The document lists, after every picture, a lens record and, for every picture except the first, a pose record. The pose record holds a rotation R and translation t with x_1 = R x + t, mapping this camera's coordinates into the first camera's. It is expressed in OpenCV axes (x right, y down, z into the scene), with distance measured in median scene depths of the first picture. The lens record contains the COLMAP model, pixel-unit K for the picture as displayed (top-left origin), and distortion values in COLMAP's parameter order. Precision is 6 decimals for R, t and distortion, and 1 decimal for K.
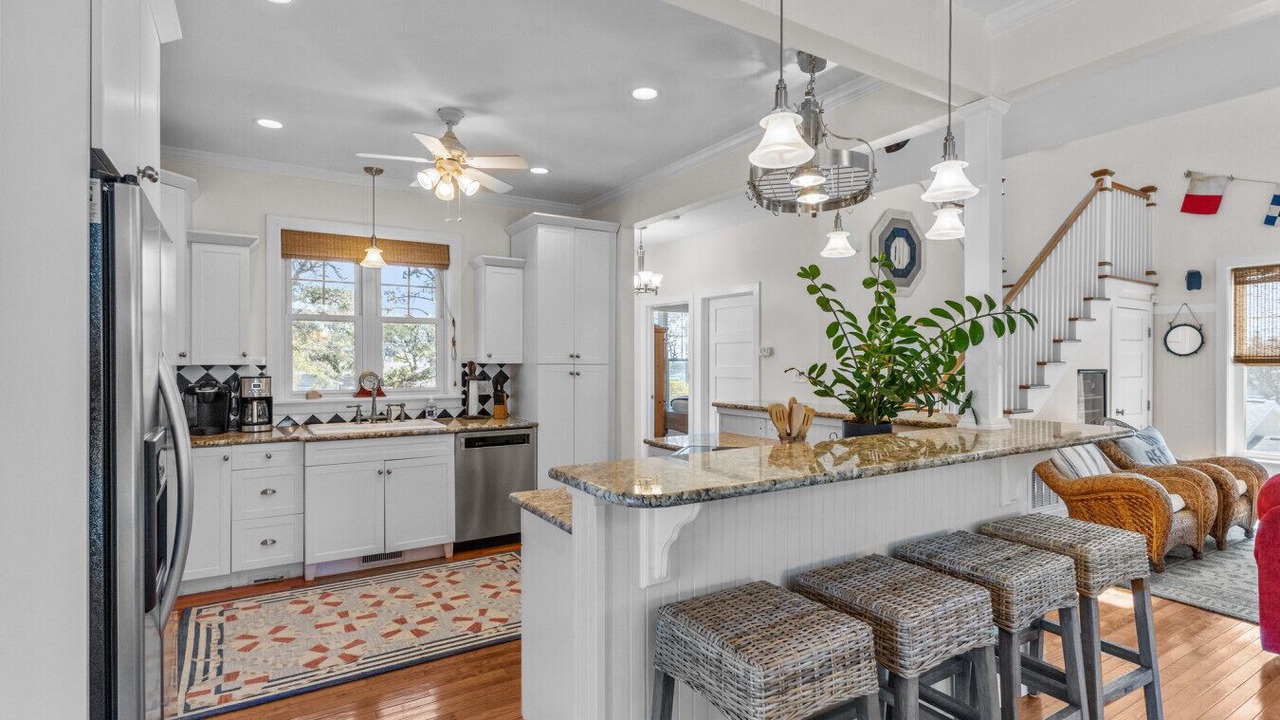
lens RADIAL K [[628.2, 0, 640.0], [0, 628.2, 360.0], [0, 0, 1]] dist [0.001483, 0.000123]
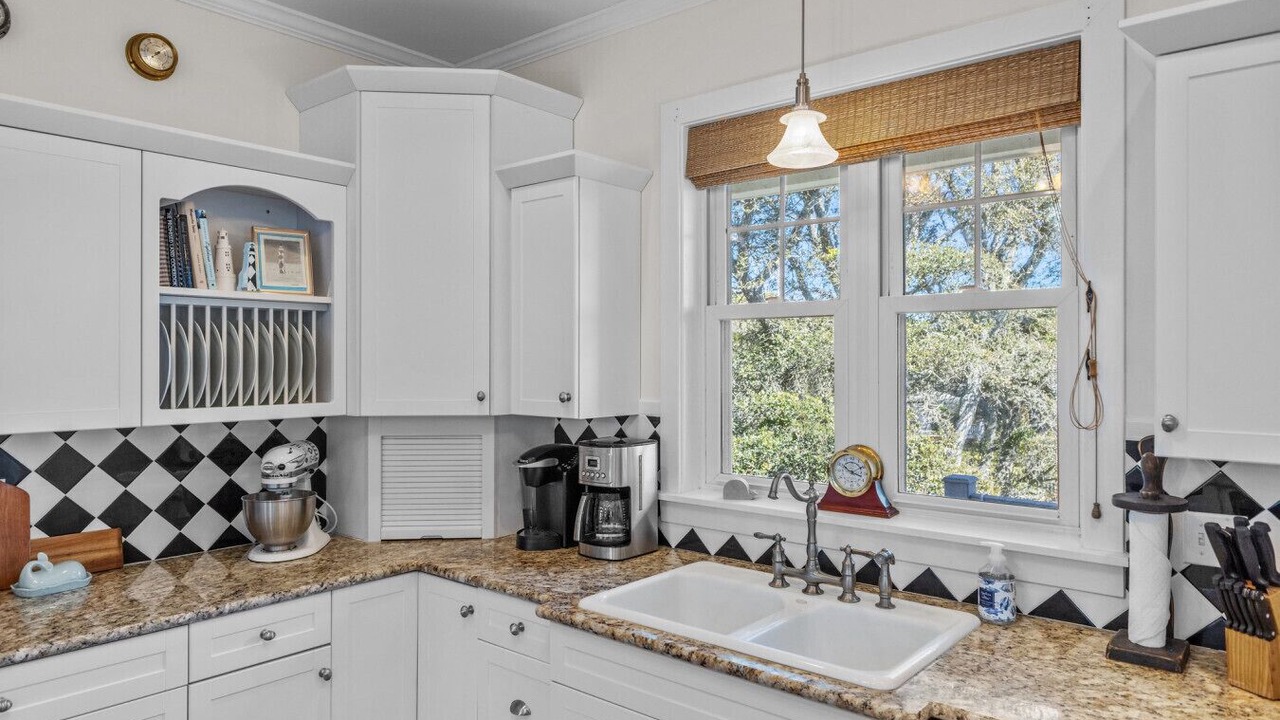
lens RADIAL K [[824.5, 0, 640.0], [0, 824.5, 360.0], [0, 0, 1]] dist [-0.000980, -0.000393]
pose [[0.316695, 0.000143, -0.948527, -0.002059], [-0.006065, 0.999980, -0.001875, -0.033303], [0.948508, 0.006346, 0.316690, 0.774540]]
